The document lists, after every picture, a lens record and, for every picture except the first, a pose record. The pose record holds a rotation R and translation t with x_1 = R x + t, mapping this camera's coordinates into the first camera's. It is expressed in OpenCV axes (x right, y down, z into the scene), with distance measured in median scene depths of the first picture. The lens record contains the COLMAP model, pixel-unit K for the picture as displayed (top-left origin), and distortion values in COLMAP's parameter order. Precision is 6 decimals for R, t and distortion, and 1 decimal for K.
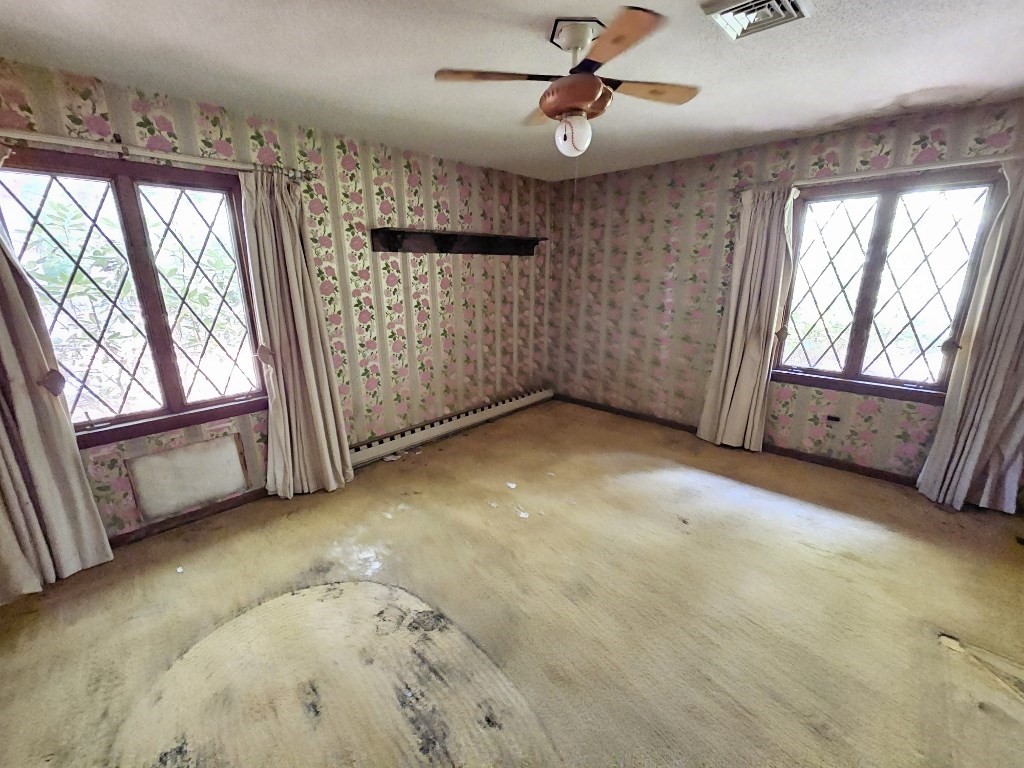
lens RADIAL K [[419.6, 0, 512.1], [0, 419.6, 386.2], [0, 0, 1]] dist [-0.001167, -0.000406]
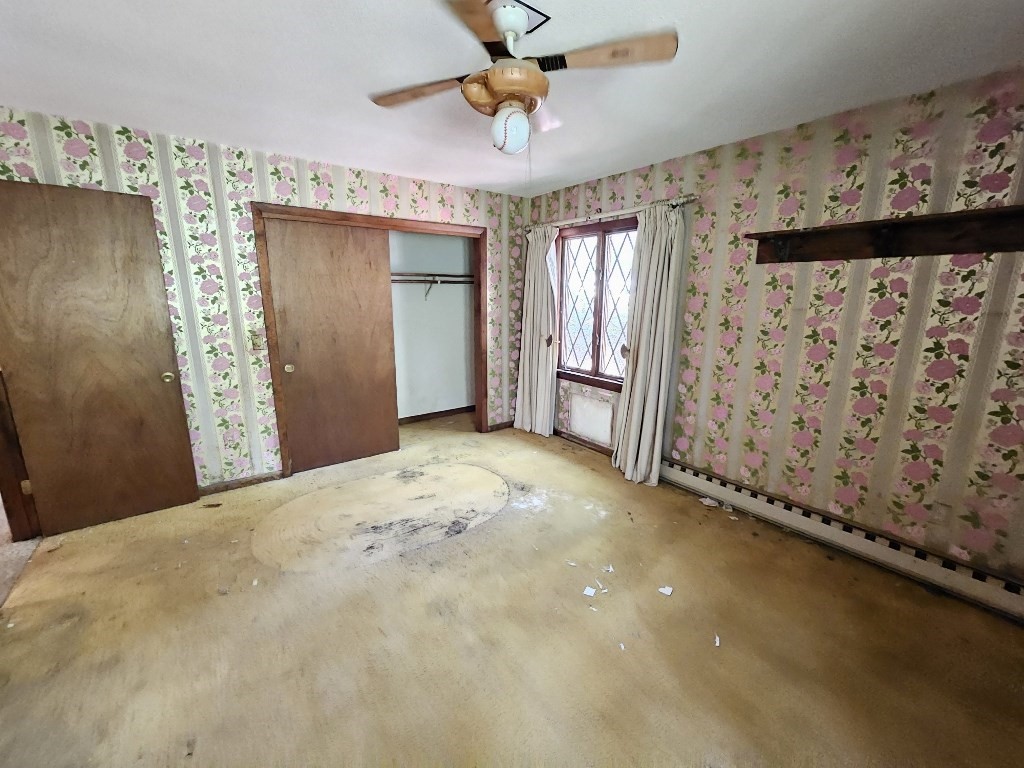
lens RADIAL K [[419.6, 0, 512.1], [0, 419.6, 386.2], [0, 0, 1]] dist [-0.001167, -0.000406]
pose [[-0.170792, 0.222750, -0.959798, 0.598899], [-0.264411, 0.928019, 0.262425, -0.181747], [0.949167, 0.298601, -0.099601, 0.680608]]
